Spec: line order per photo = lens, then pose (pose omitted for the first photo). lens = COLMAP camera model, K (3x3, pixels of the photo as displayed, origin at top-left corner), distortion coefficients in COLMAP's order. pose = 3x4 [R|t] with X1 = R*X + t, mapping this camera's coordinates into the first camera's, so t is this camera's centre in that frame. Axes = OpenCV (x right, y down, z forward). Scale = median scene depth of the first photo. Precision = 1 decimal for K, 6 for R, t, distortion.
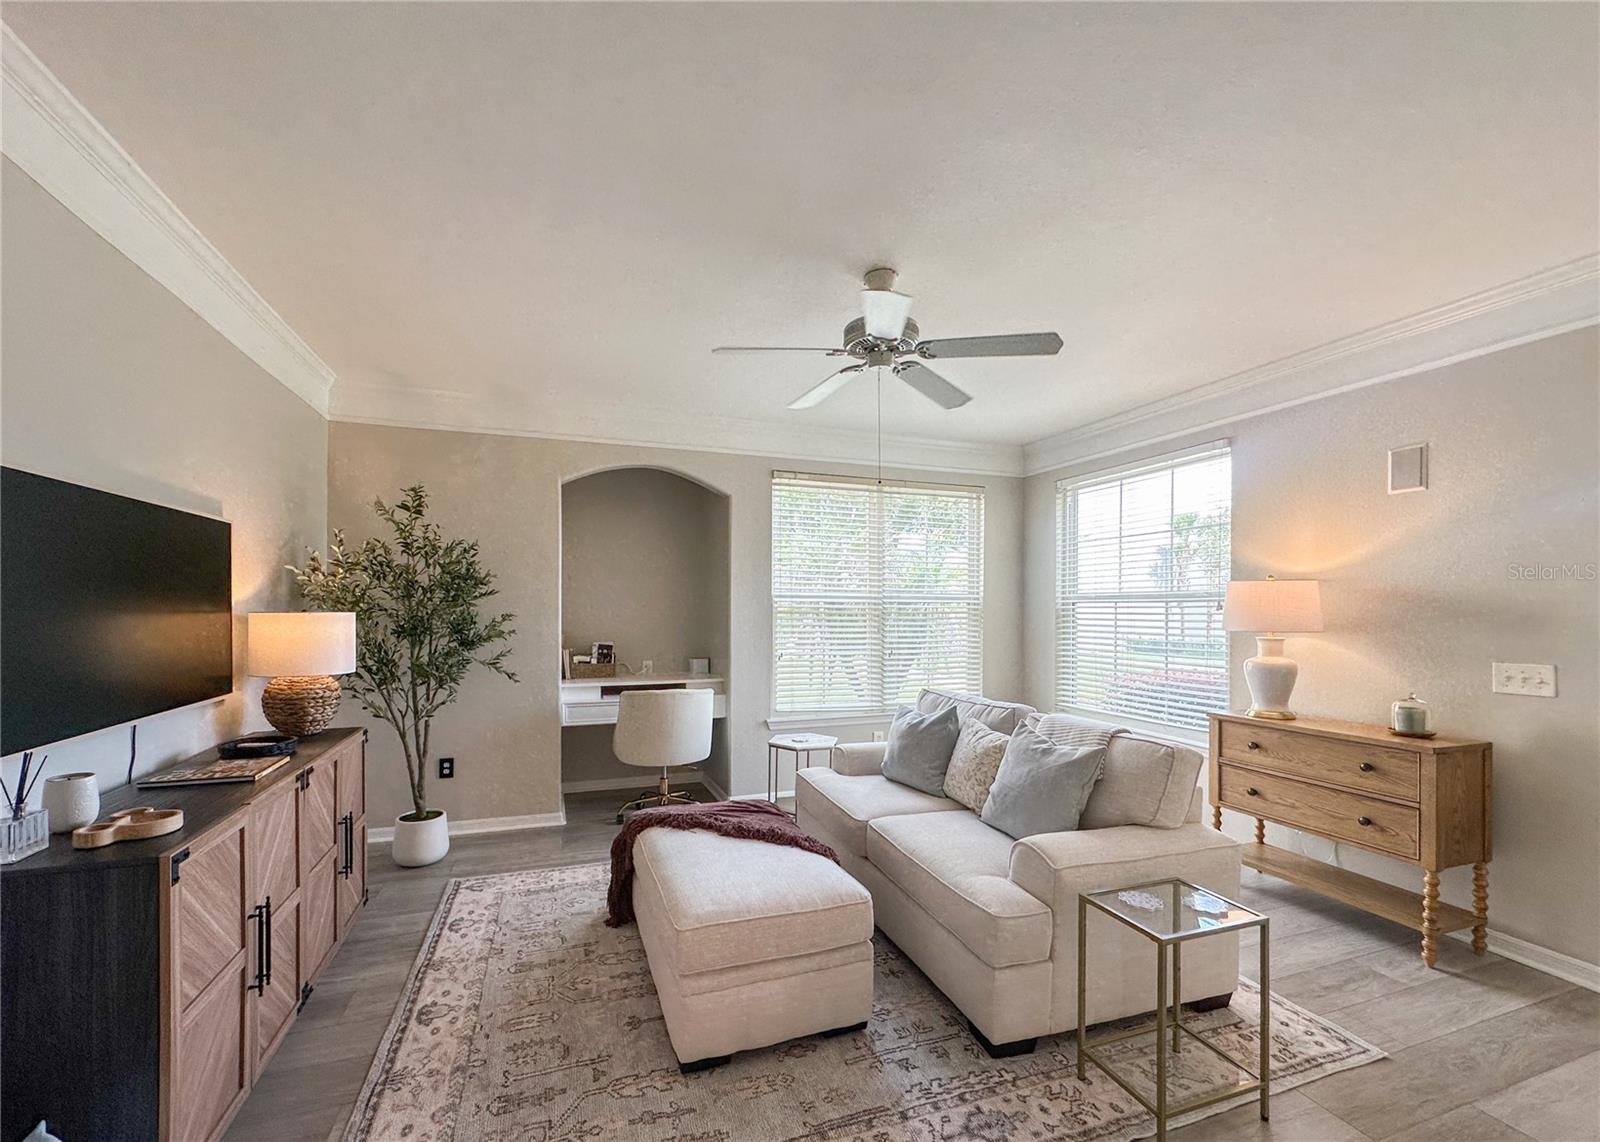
lens RADIAL K [[633.6, 0, 764.4], [0, 633.6, 611.6], [0, 0, 1]] dist [-0.001037, -0.000344]
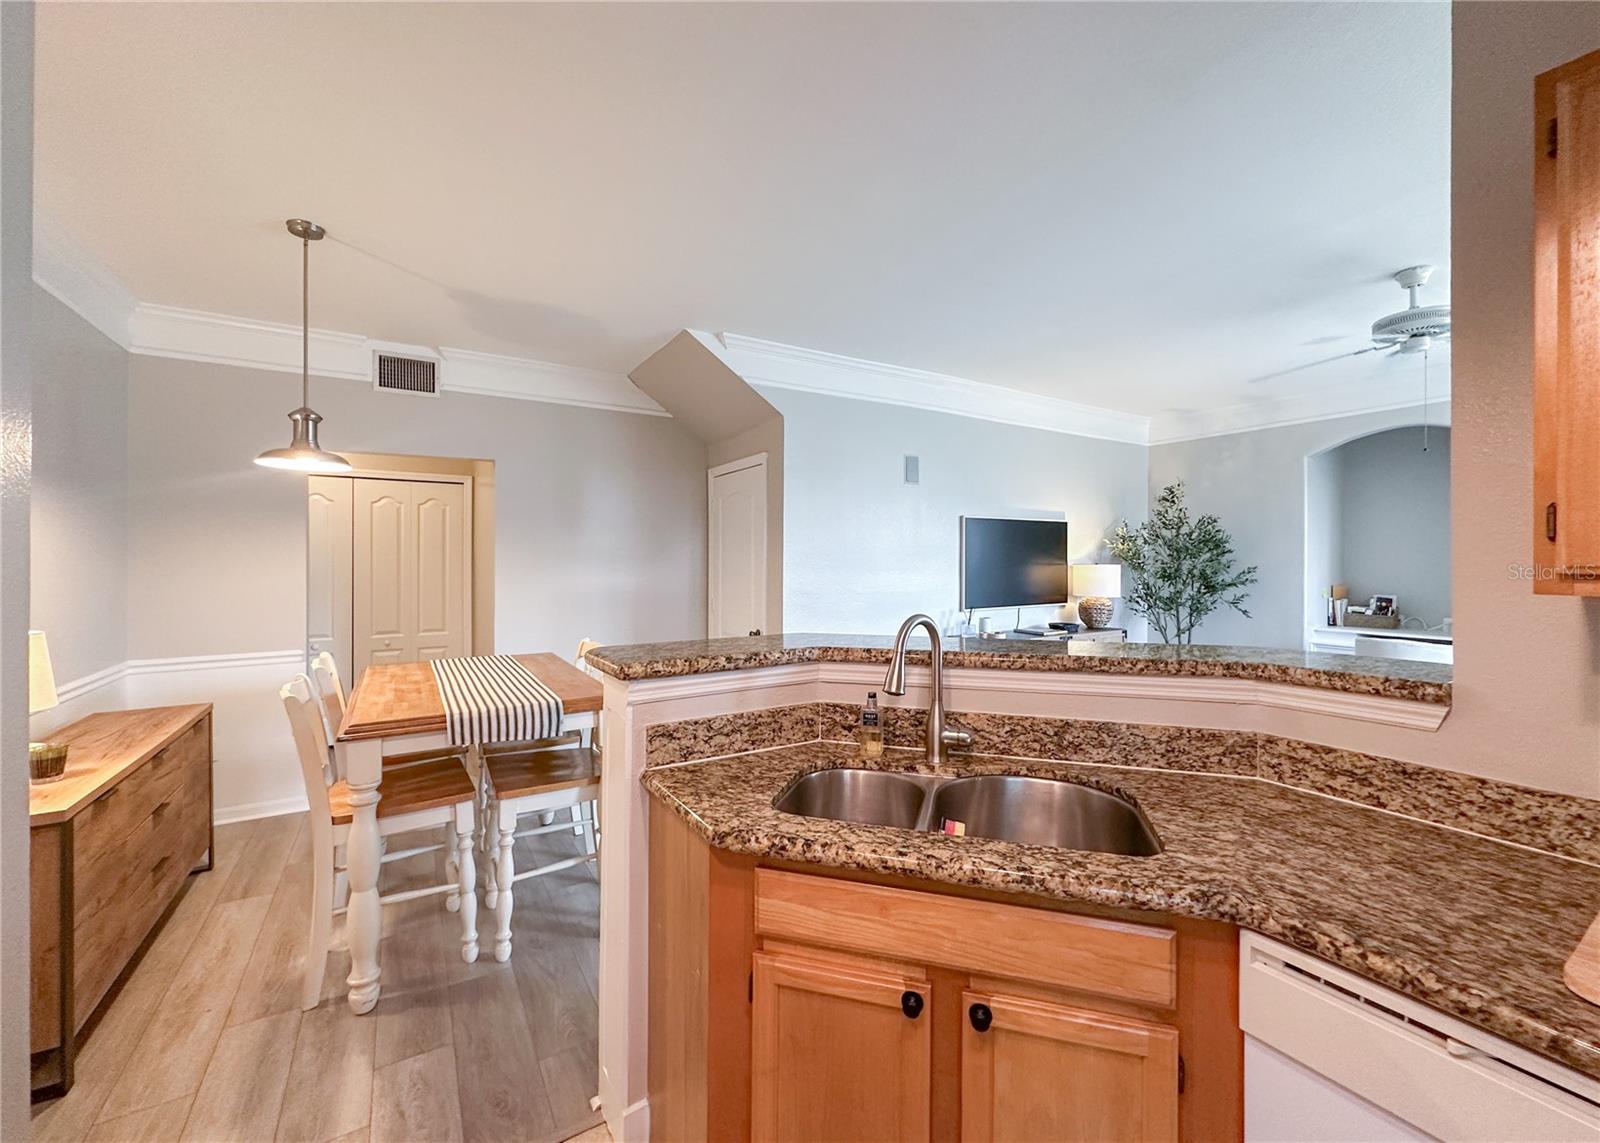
lens RADIAL K [[658.0, 0, 808.1], [0, 658.0, 561.3], [0, 0, 1]] dist [-0.004049, -0.000049]
pose [[0.233504, -0.001435, -0.972355, 0.825030], [-0.008210, 0.999960, -0.003448, 0.004511], [0.972321, 0.008788, 0.233483, -0.261482]]
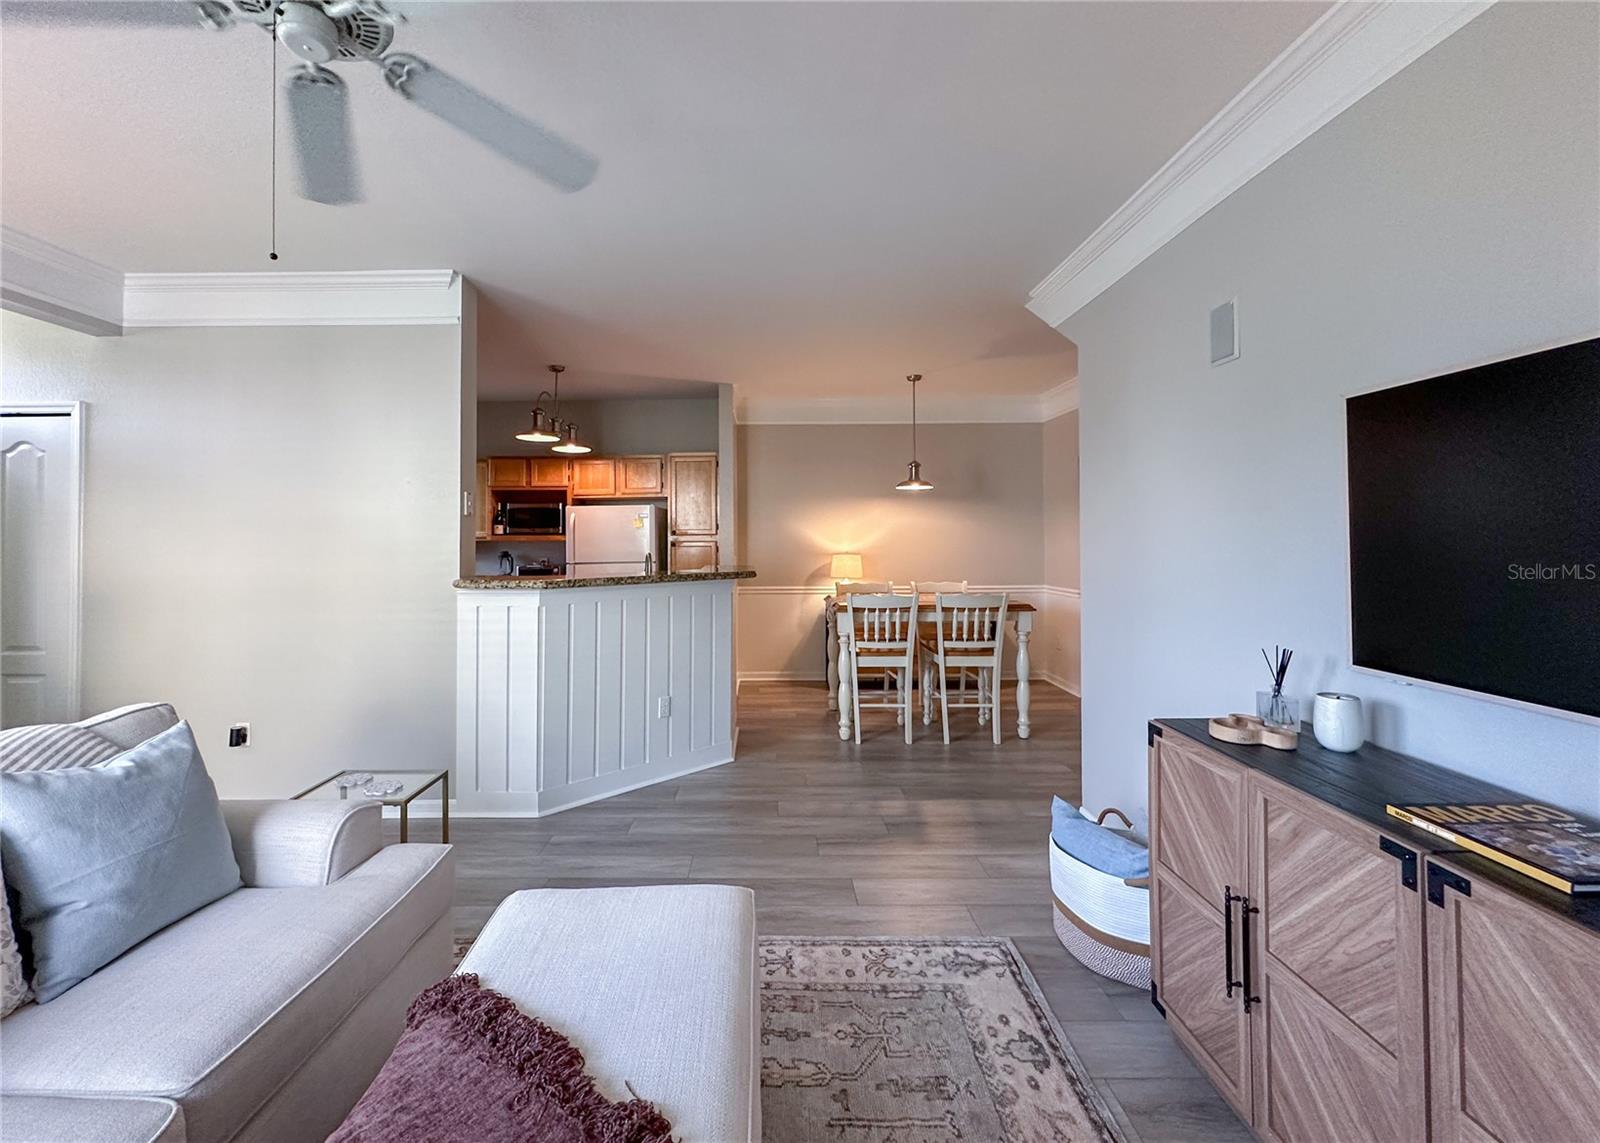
lens RADIAL K [[653.1, 0, 762.1], [0, 653.1, 522.2], [0, 0, 1]] dist [-0.003142, 0.000674]
pose [[-0.945308, 0.009015, 0.326053, -0.253979], [0.005775, 0.999924, -0.010903, -0.001846], [-0.326127, -0.008424, -0.945288, 1.051466]]
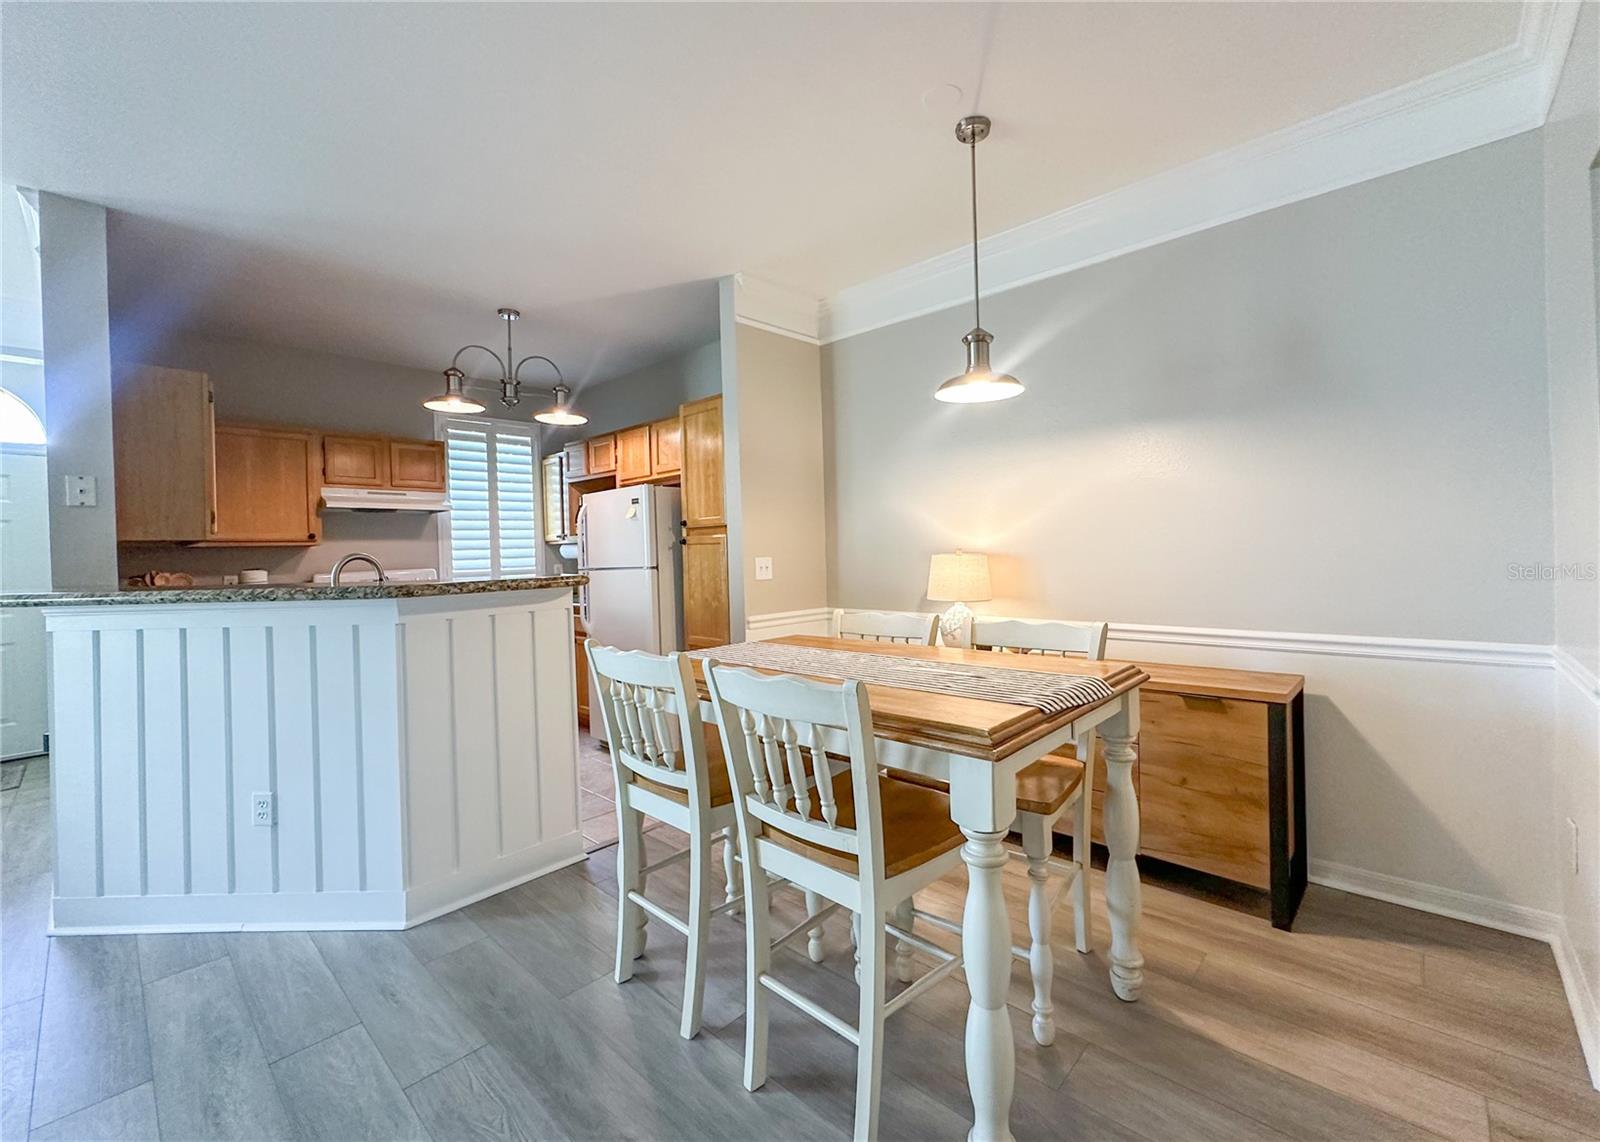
lens RADIAL K [[676.6, 0, 836.7], [0, 676.6, 547.7], [0, 0, 1]] dist [-0.017444, -0.000598]
pose [[-0.506578, 0.012250, 0.862107, -0.628741], [0.033235, 0.999433, 0.005327, 0.050521], [-0.861553, 0.031351, -0.506698, -0.155809]]
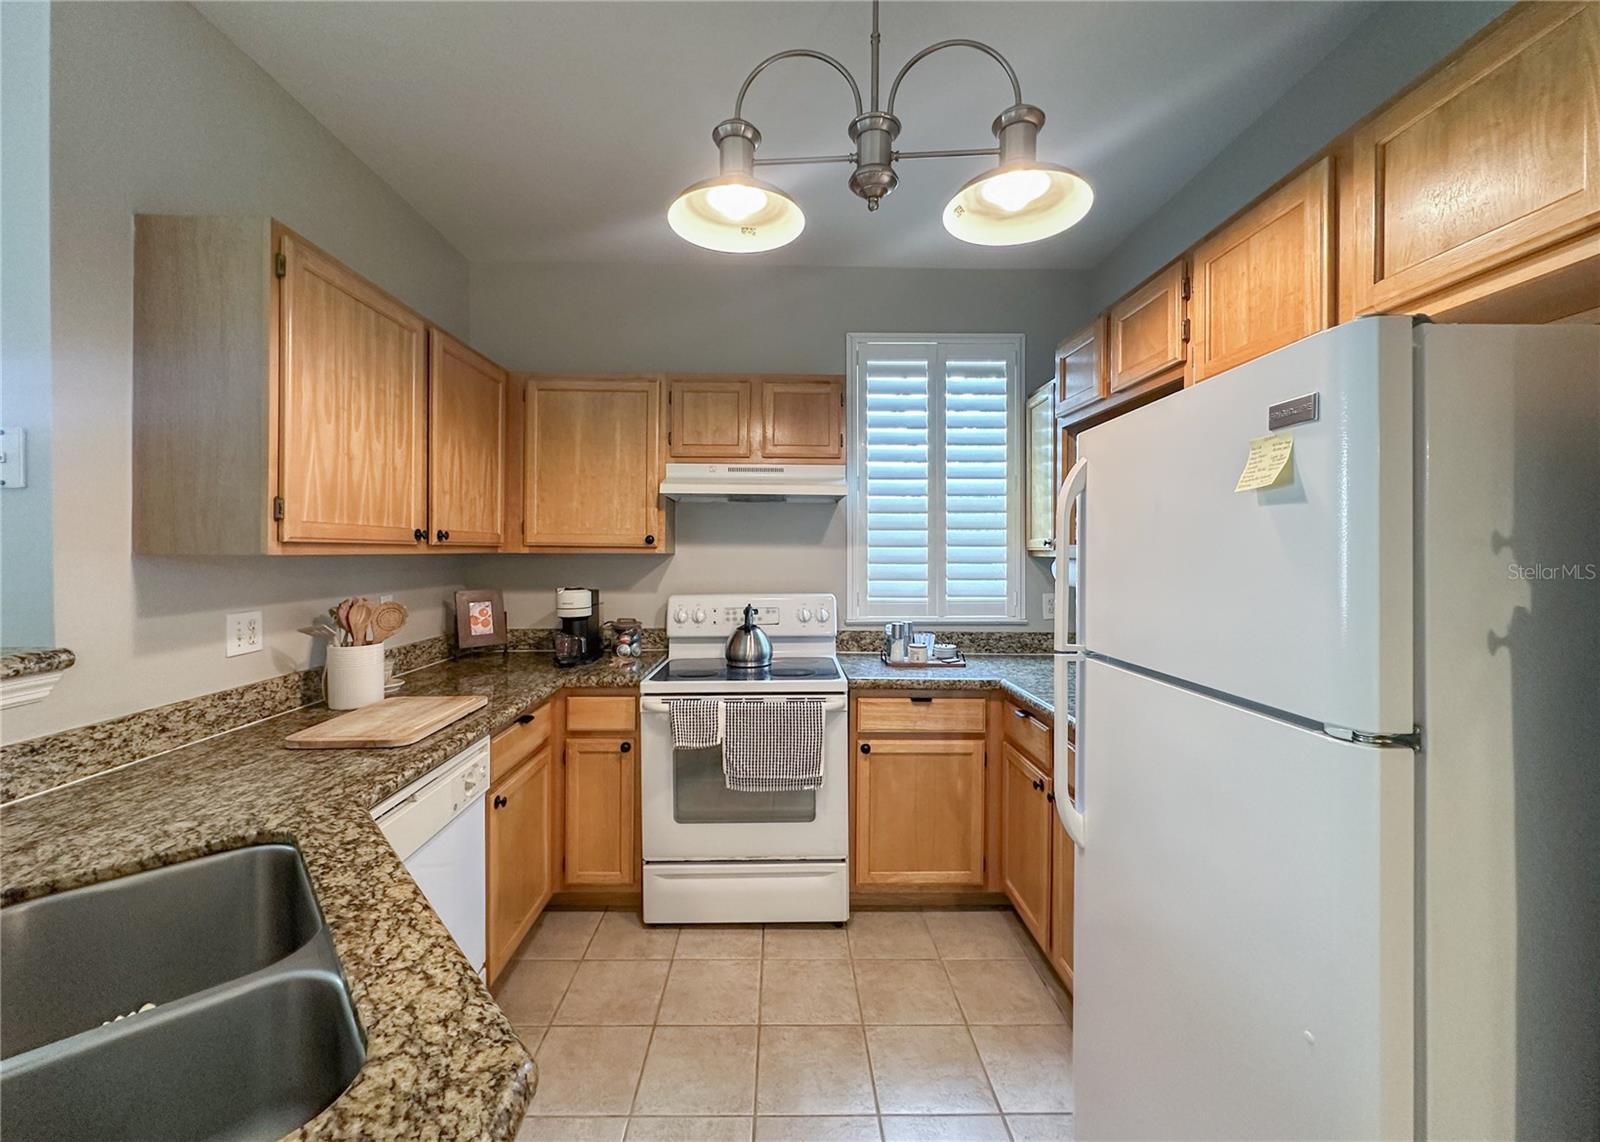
lens RADIAL K [[662.5, 0, 782.0], [0, 662.5, 554.7], [0, 0, 1]] dist [-0.000058, 0.000398]
pose [[0.304600, -0.010065, 0.952427, 0.289219], [0.005533, 0.999946, 0.008798, 0.013100], [-0.952464, 0.002590, 0.304639, -0.349746]]
